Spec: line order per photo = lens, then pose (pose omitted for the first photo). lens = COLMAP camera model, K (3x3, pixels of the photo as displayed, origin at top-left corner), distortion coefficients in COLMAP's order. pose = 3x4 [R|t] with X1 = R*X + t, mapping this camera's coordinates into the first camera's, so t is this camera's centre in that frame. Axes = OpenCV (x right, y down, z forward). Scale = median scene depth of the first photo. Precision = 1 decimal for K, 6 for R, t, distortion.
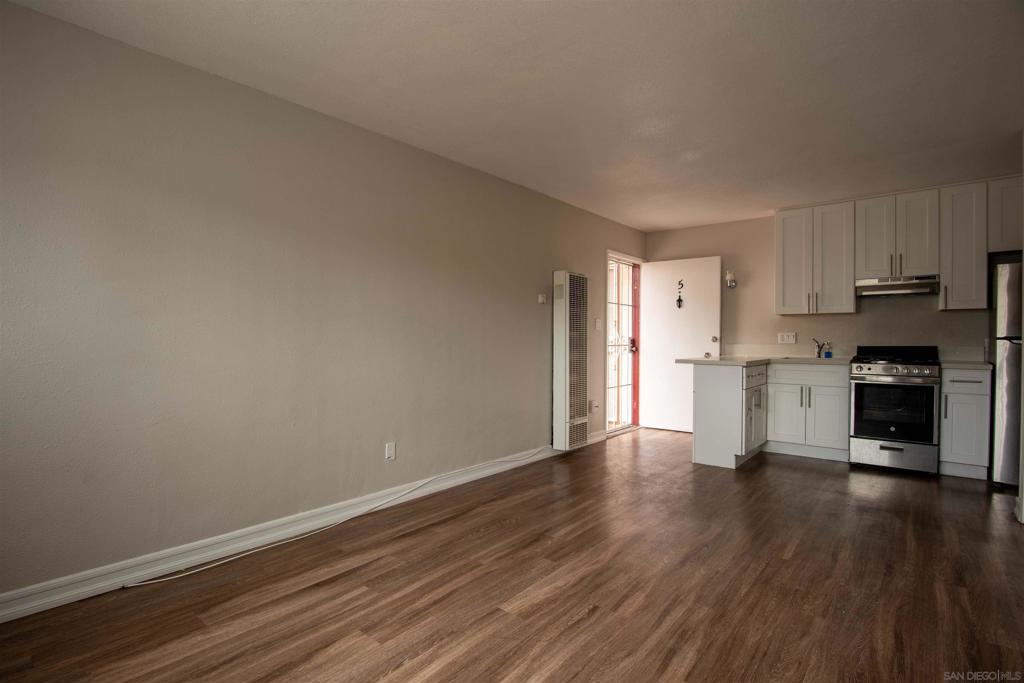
lens RADIAL K [[510.6, 0, 516.3], [0, 510.6, 348.2], [0, 0, 1]] dist [-0.007024, 0.000721]
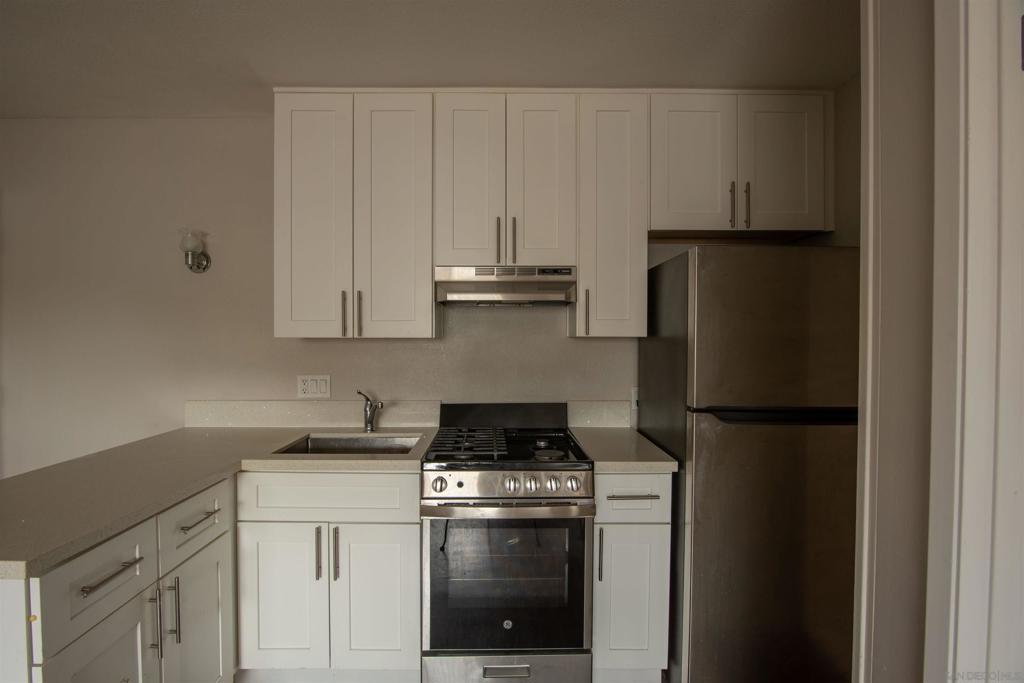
lens RADIAL K [[510.6, 0, 512.6], [0, 510.6, 338.4], [0, 0, 1]] dist [-0.007024, 0.000721]
pose [[0.765792, -0.008429, 0.643033, 0.444905], [0.008442, 0.999960, 0.003054, -0.073530], [-0.643033, 0.003090, 0.765832, 0.632863]]
